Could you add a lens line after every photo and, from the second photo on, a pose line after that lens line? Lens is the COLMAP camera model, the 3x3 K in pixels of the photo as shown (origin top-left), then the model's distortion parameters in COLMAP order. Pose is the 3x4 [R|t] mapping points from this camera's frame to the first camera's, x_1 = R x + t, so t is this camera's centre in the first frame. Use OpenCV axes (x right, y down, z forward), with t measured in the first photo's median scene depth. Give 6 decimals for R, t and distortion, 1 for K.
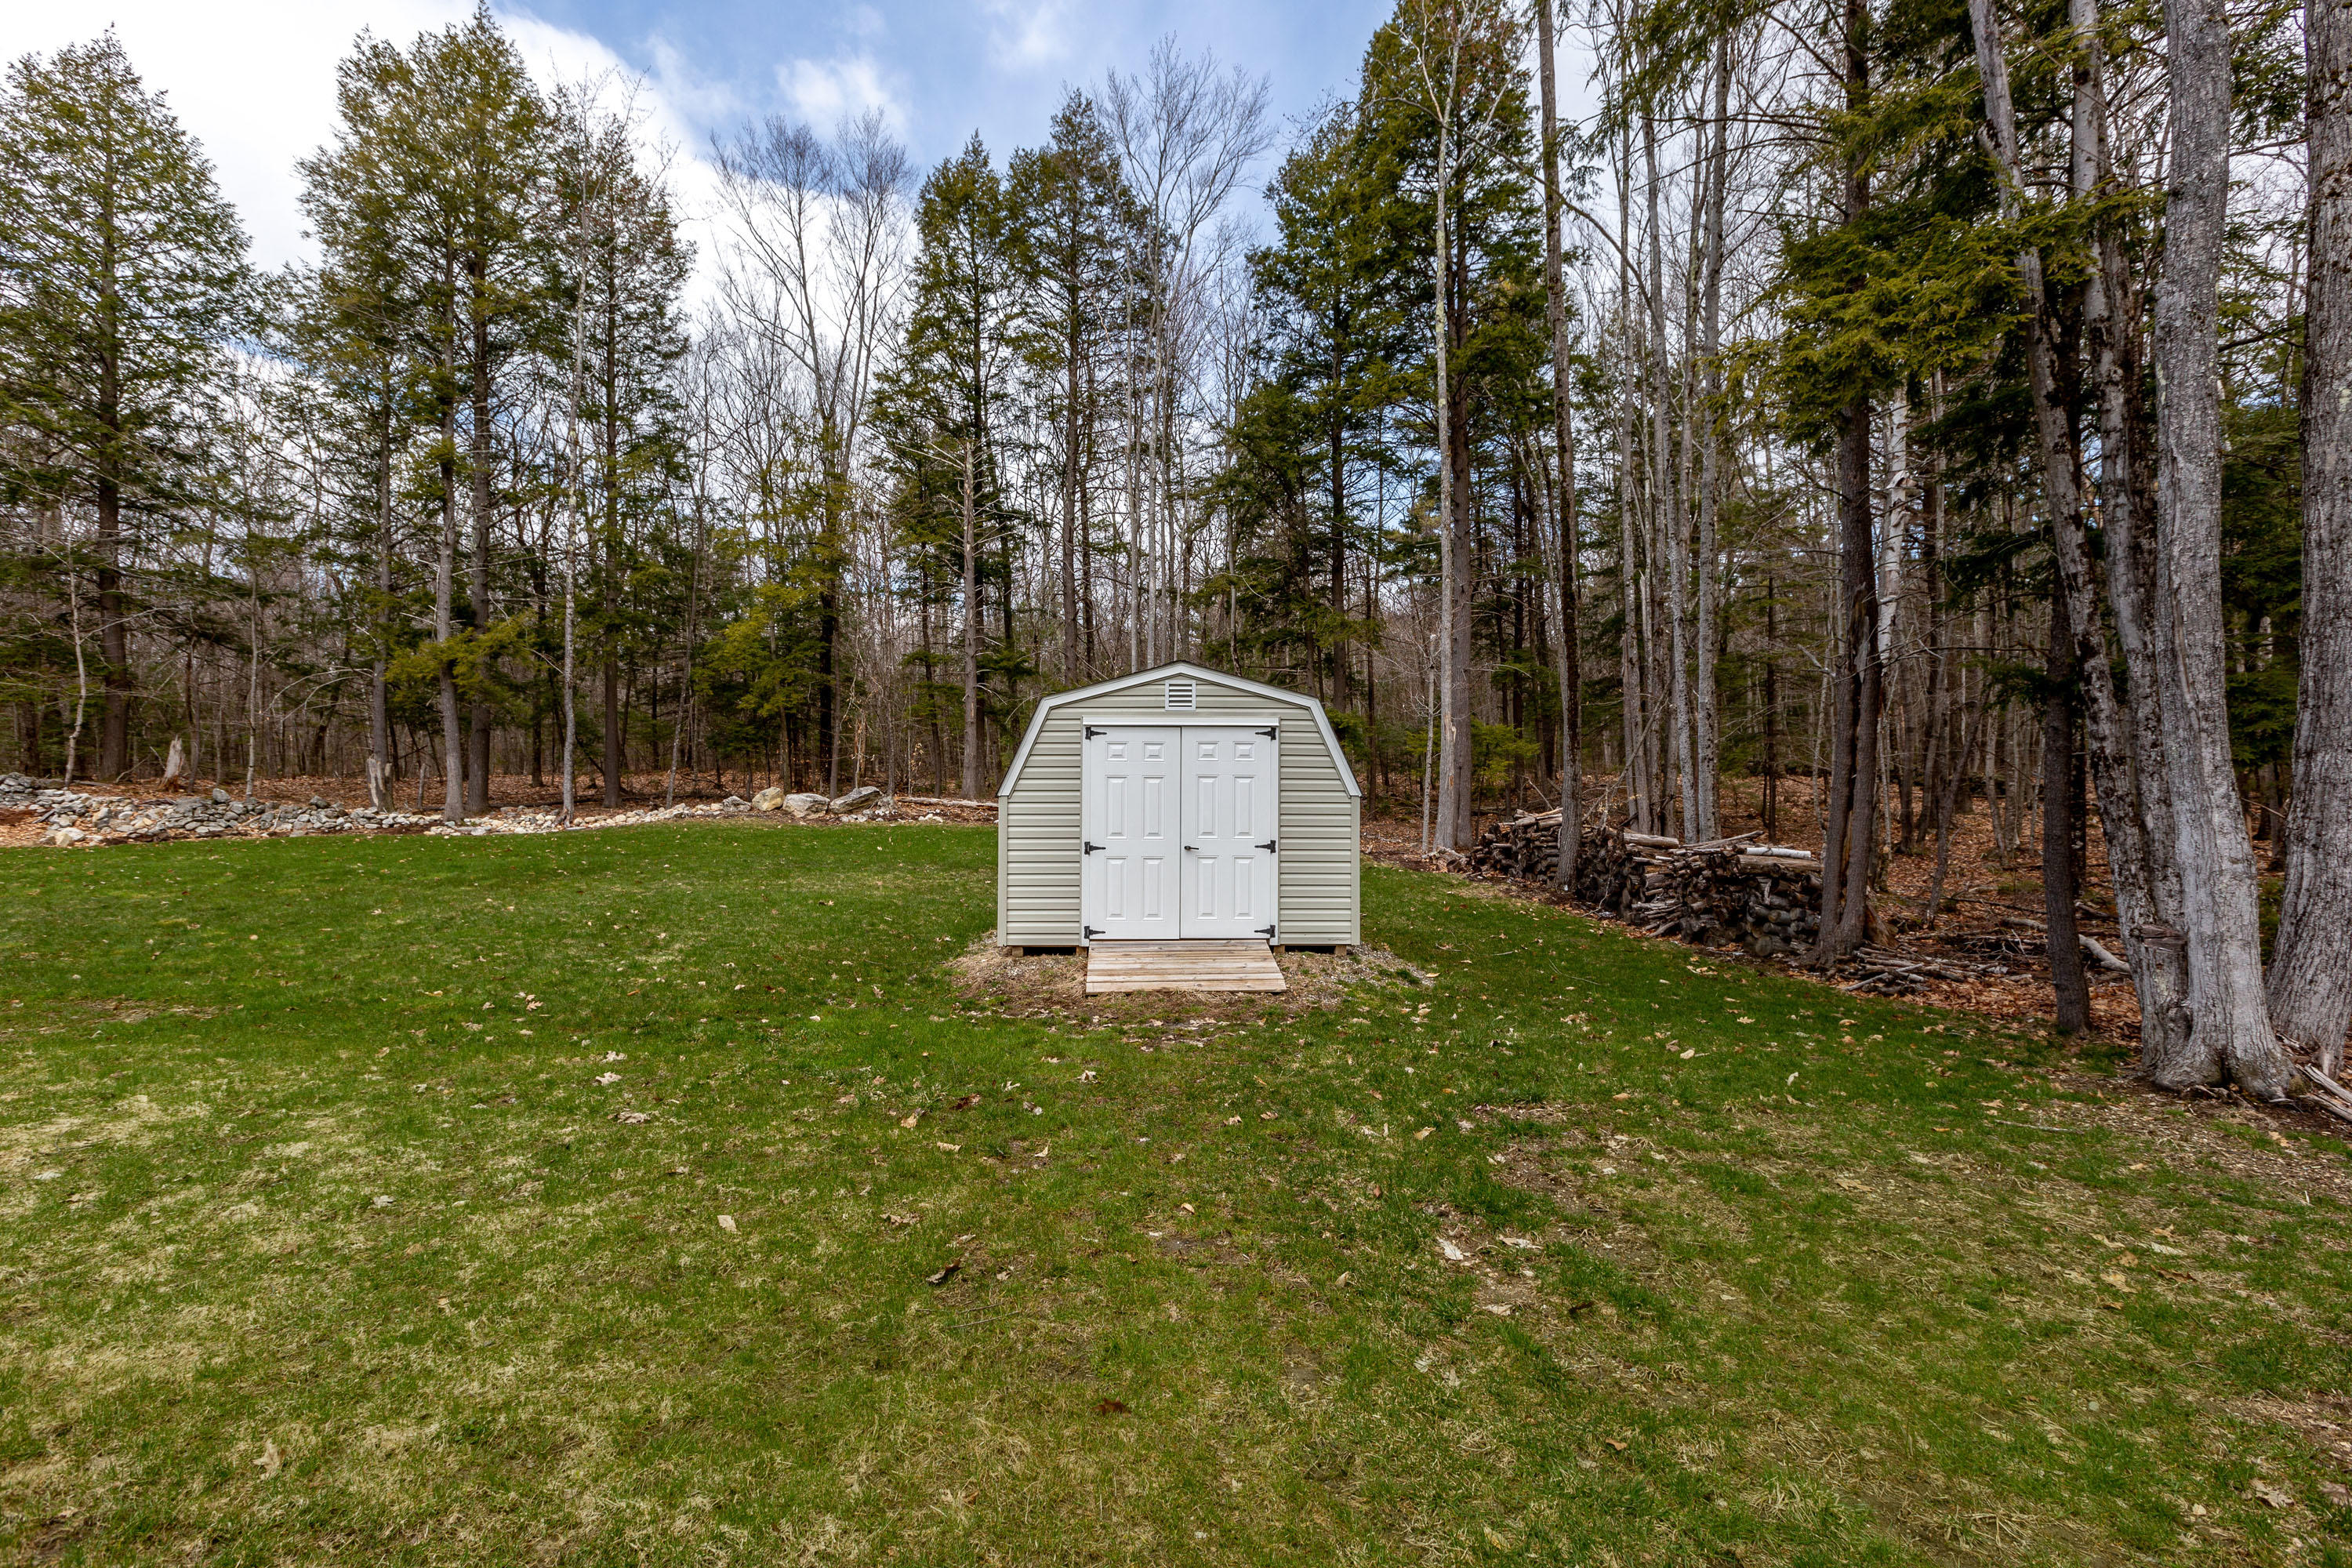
lens RADIAL K [[1079.1, 0, 1210.3], [0, 1079.1, 769.0], [0, 0, 1]] dist [0.005391, -0.002137]
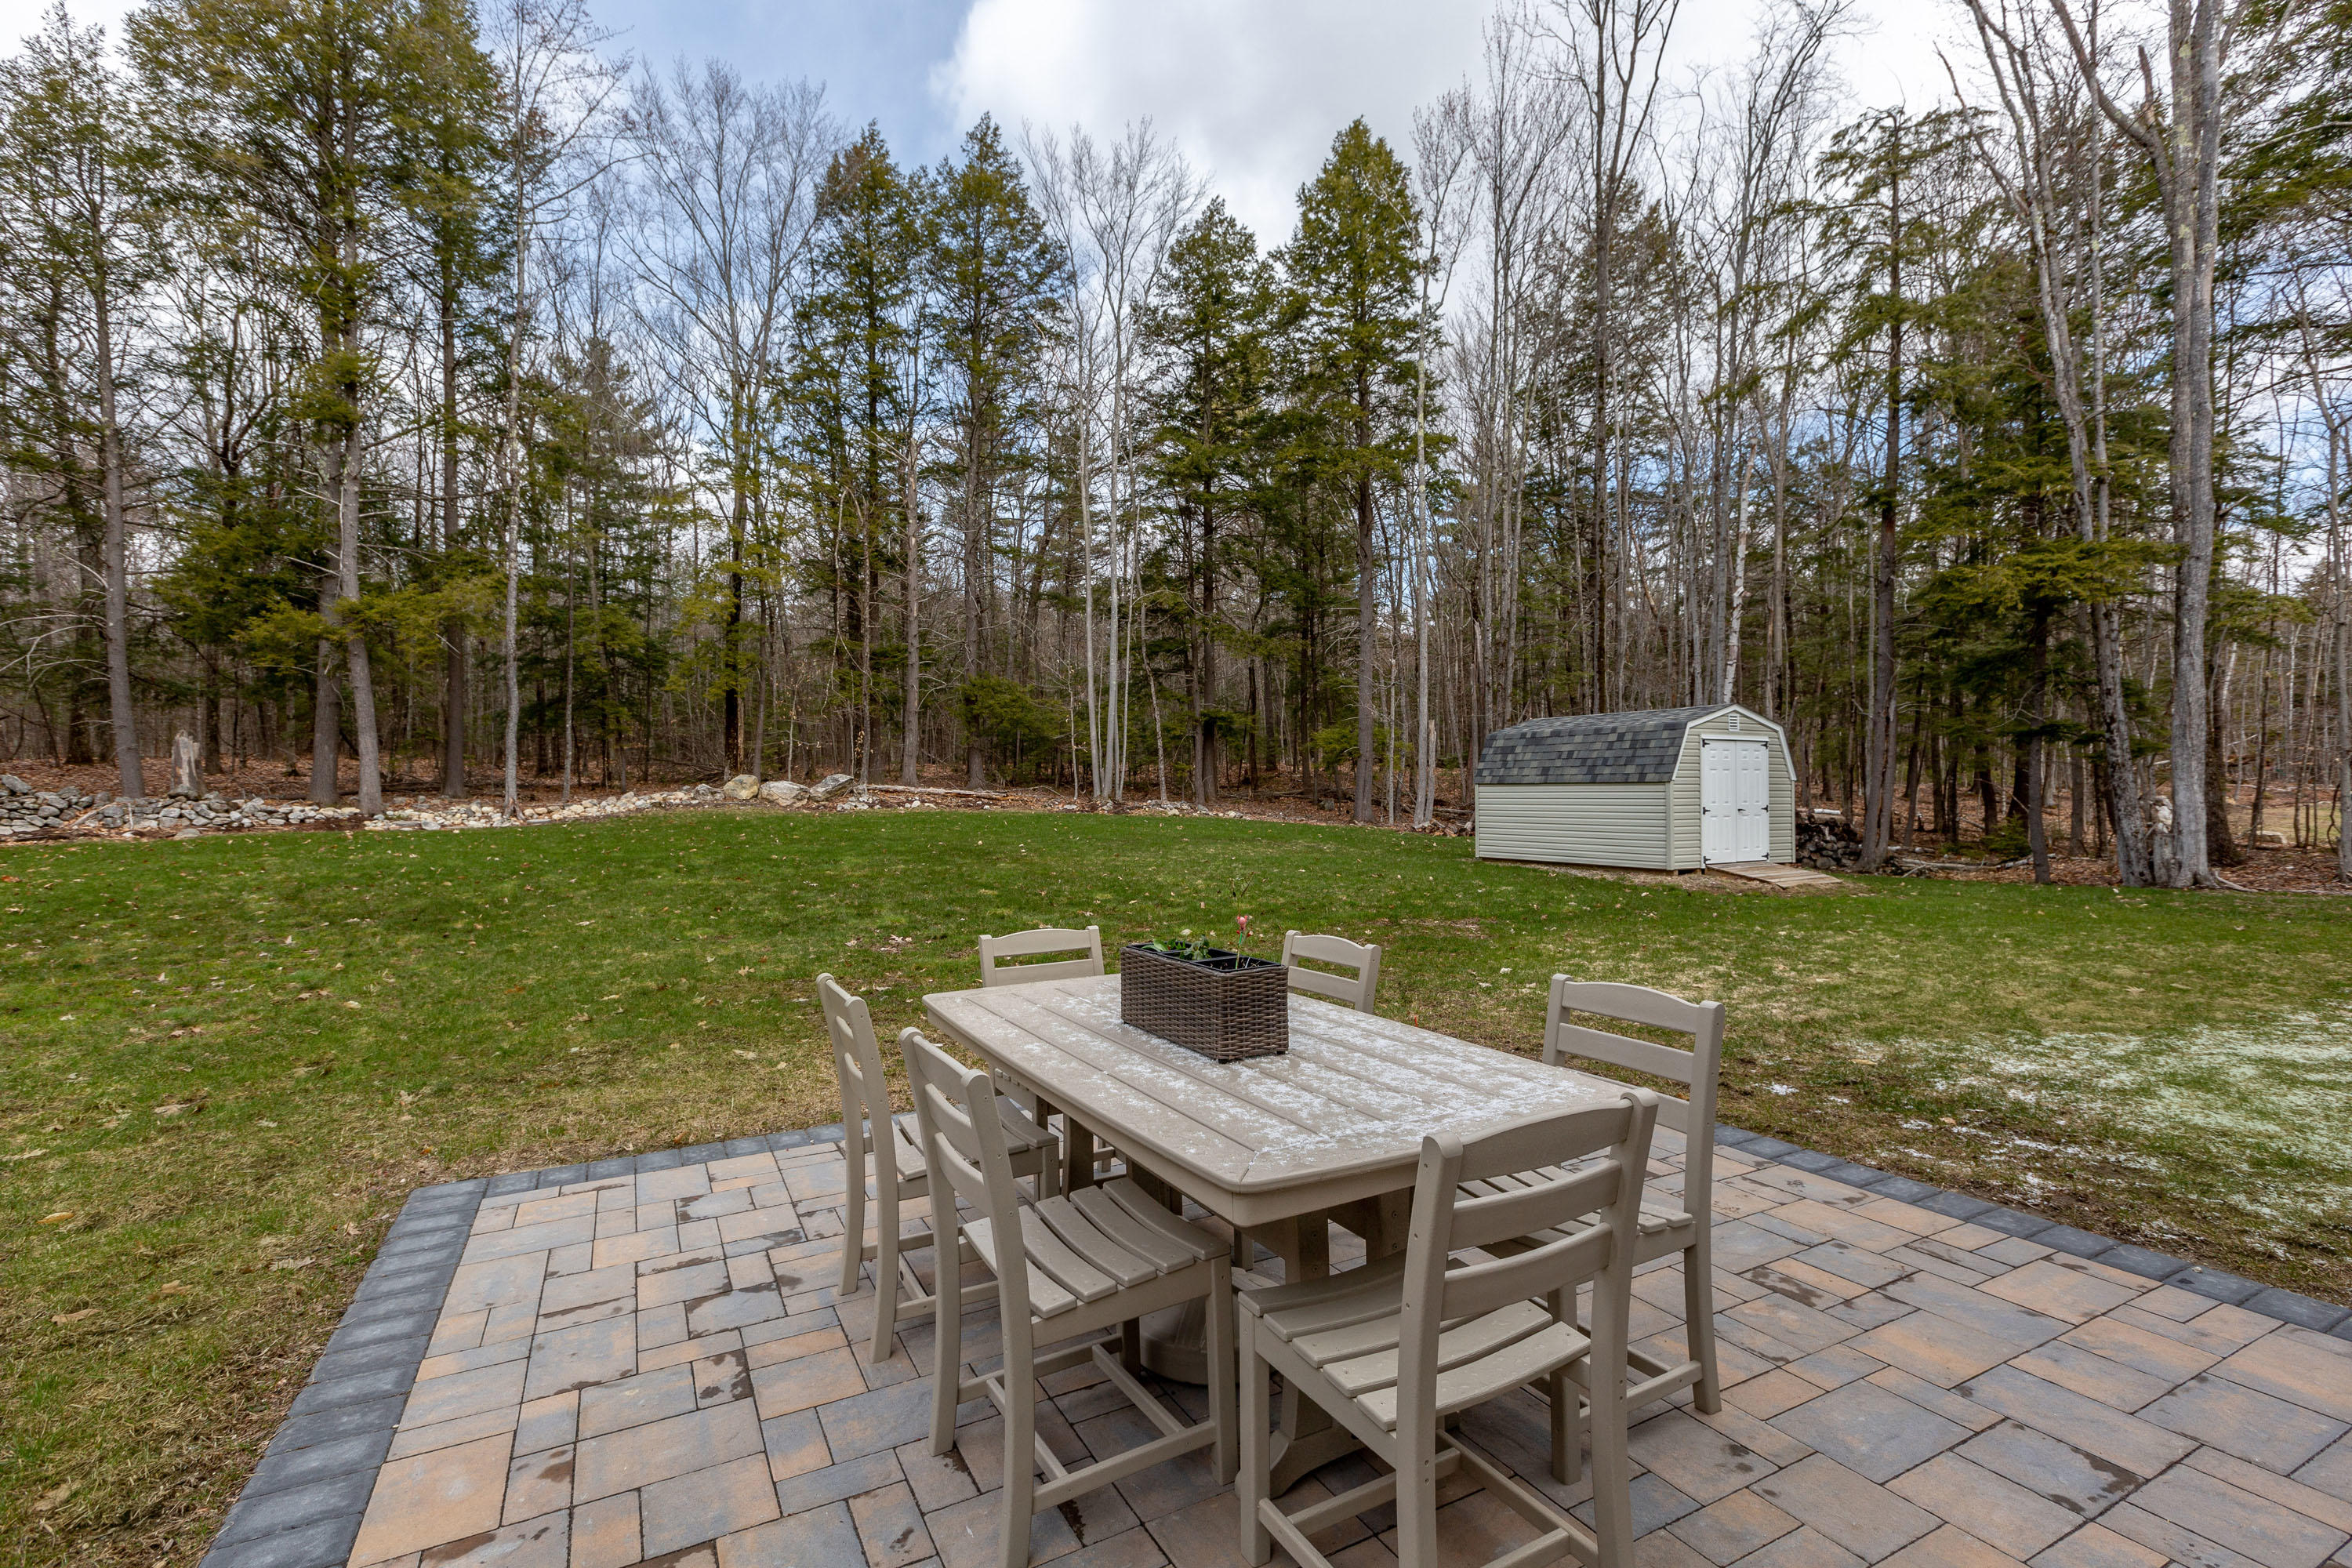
lens RADIAL K [[1079.1, 0, 1186.4], [0, 1079.1, 779.4], [0, 0, 1]] dist [0.005391, -0.002137]
pose [[0.874233, 0.000785, 0.485506, -0.579726], [-0.010071, 0.999813, 0.016519, 0.001237], [-0.485402, -0.019331, 0.874077, -0.032532]]
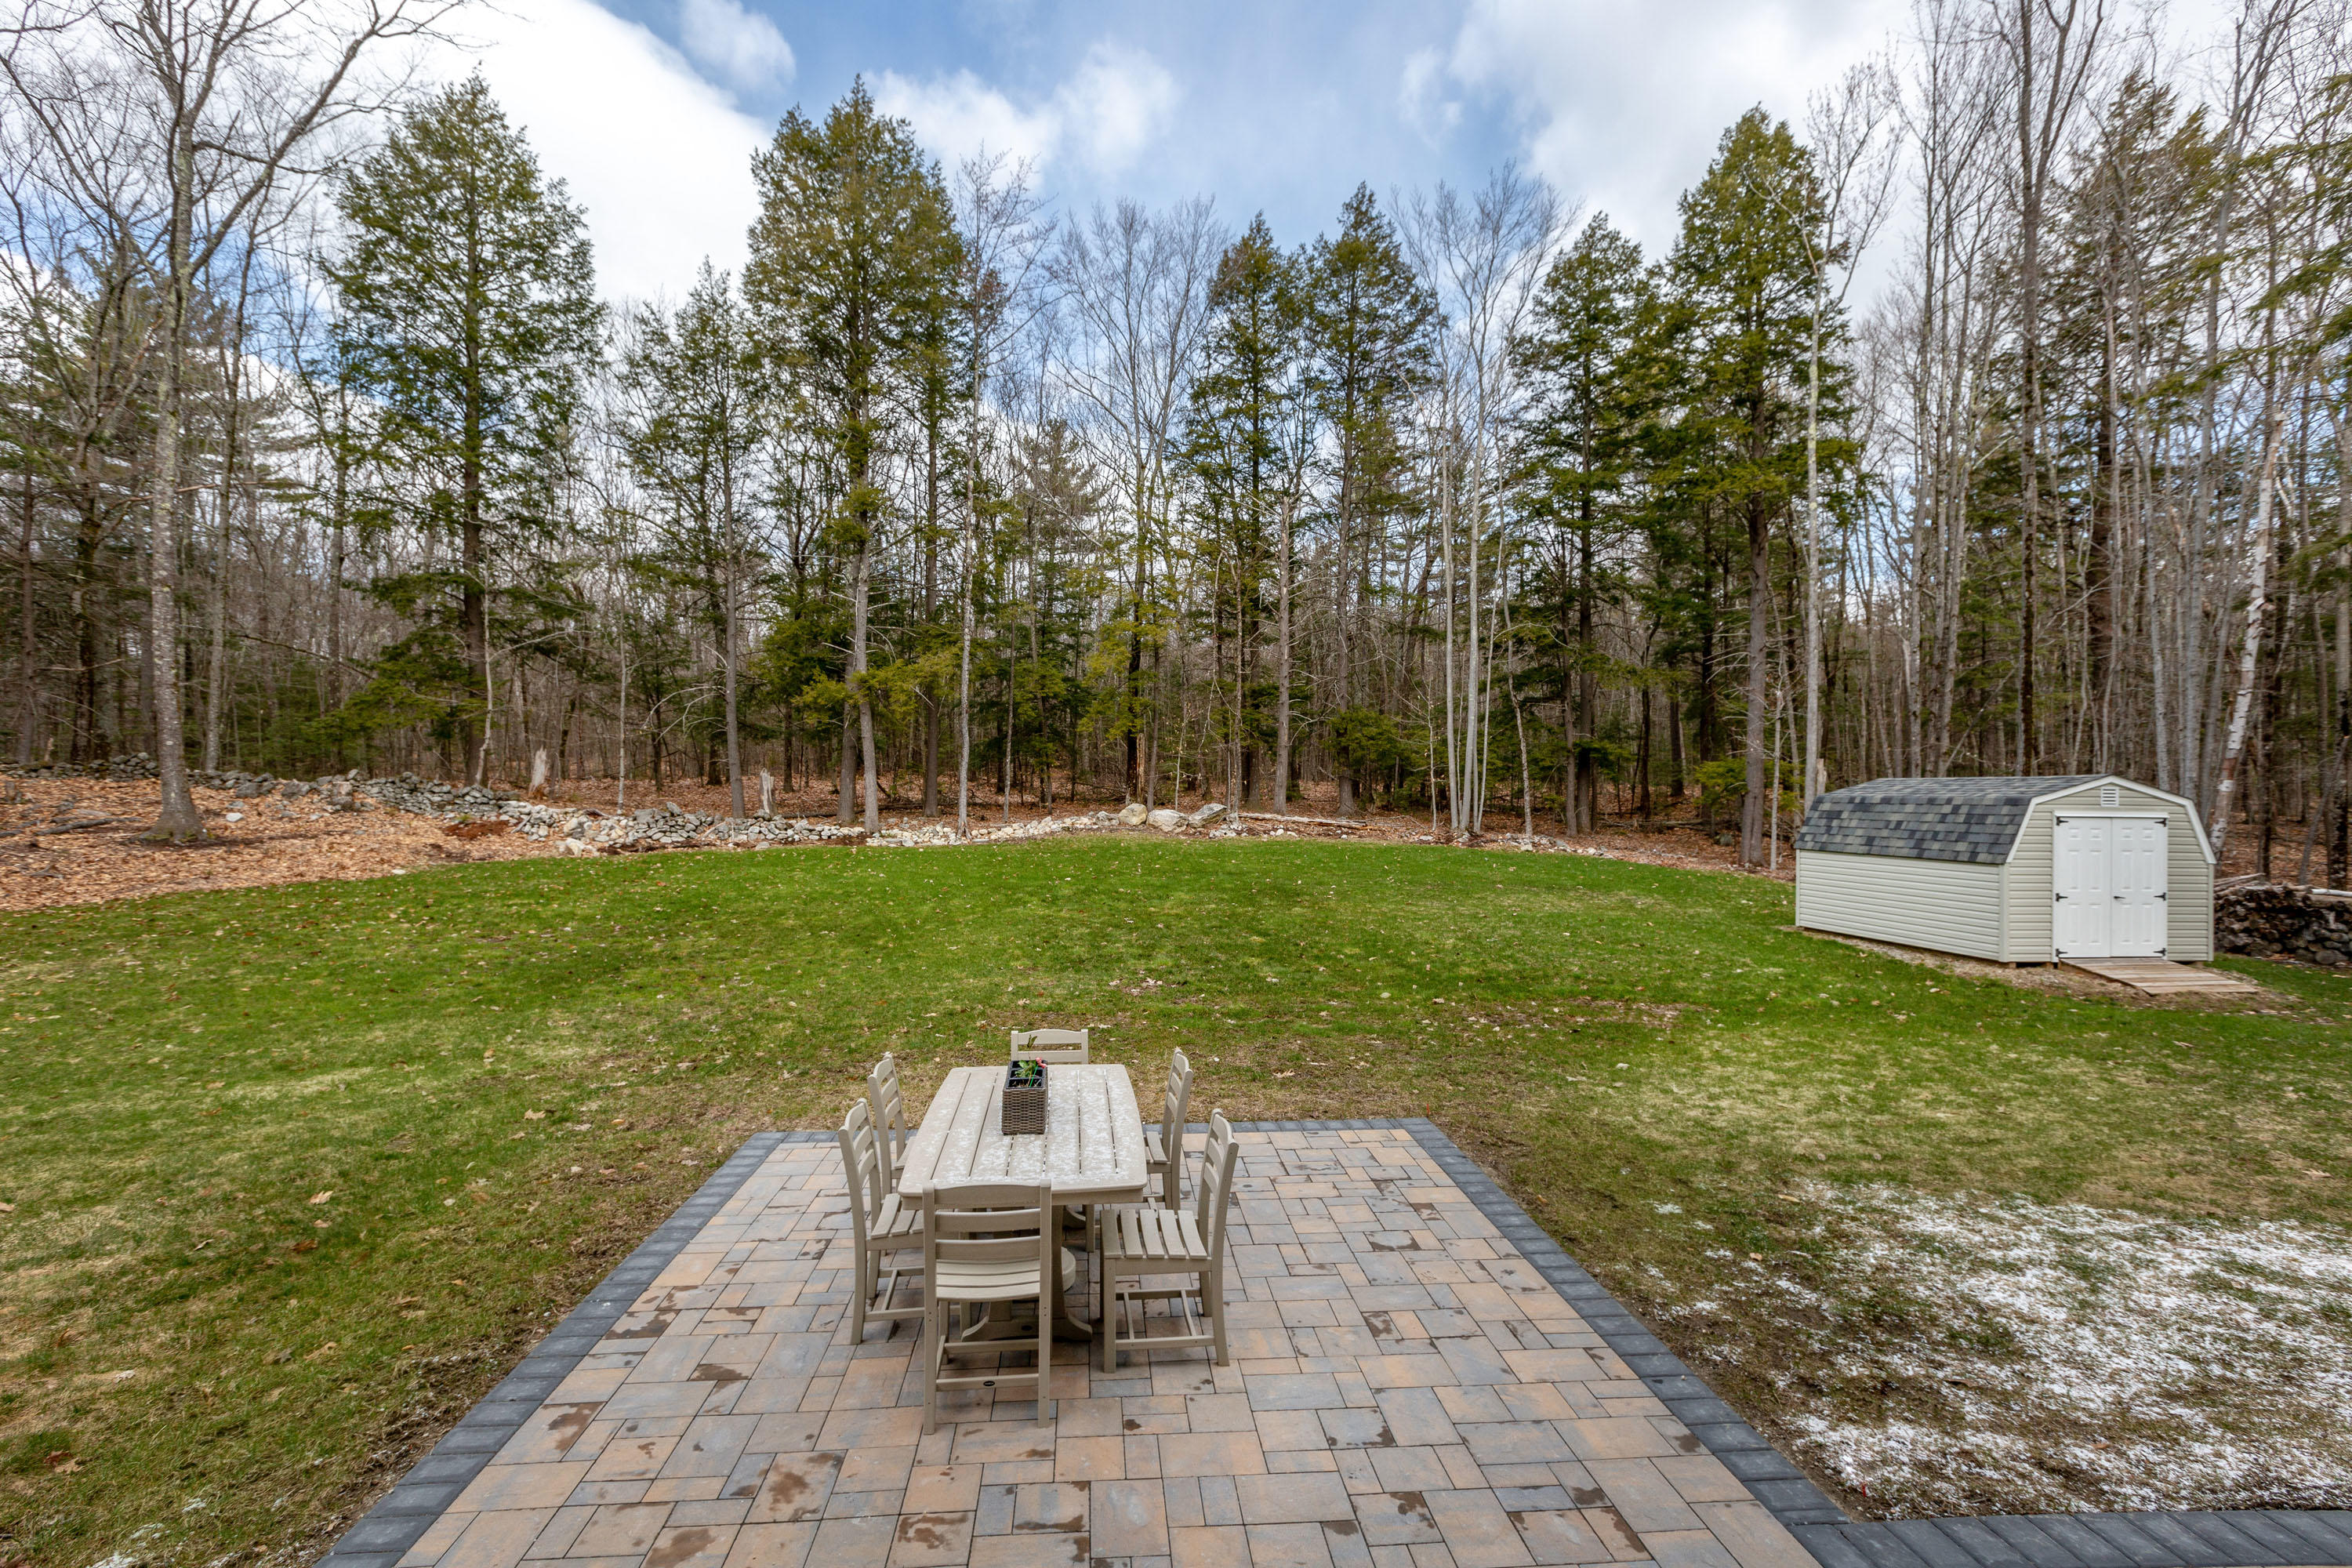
lens RADIAL K [[1079.1, 0, 1172.7], [0, 1079.1, 774.8], [0, 0, 1]] dist [0.005391, -0.002137]
pose [[0.995158, 0.014712, 0.097176, -0.523611], [-0.016460, 0.999716, 0.017204, -0.036372], [-0.096895, -0.018721, 0.995119, -0.134409]]
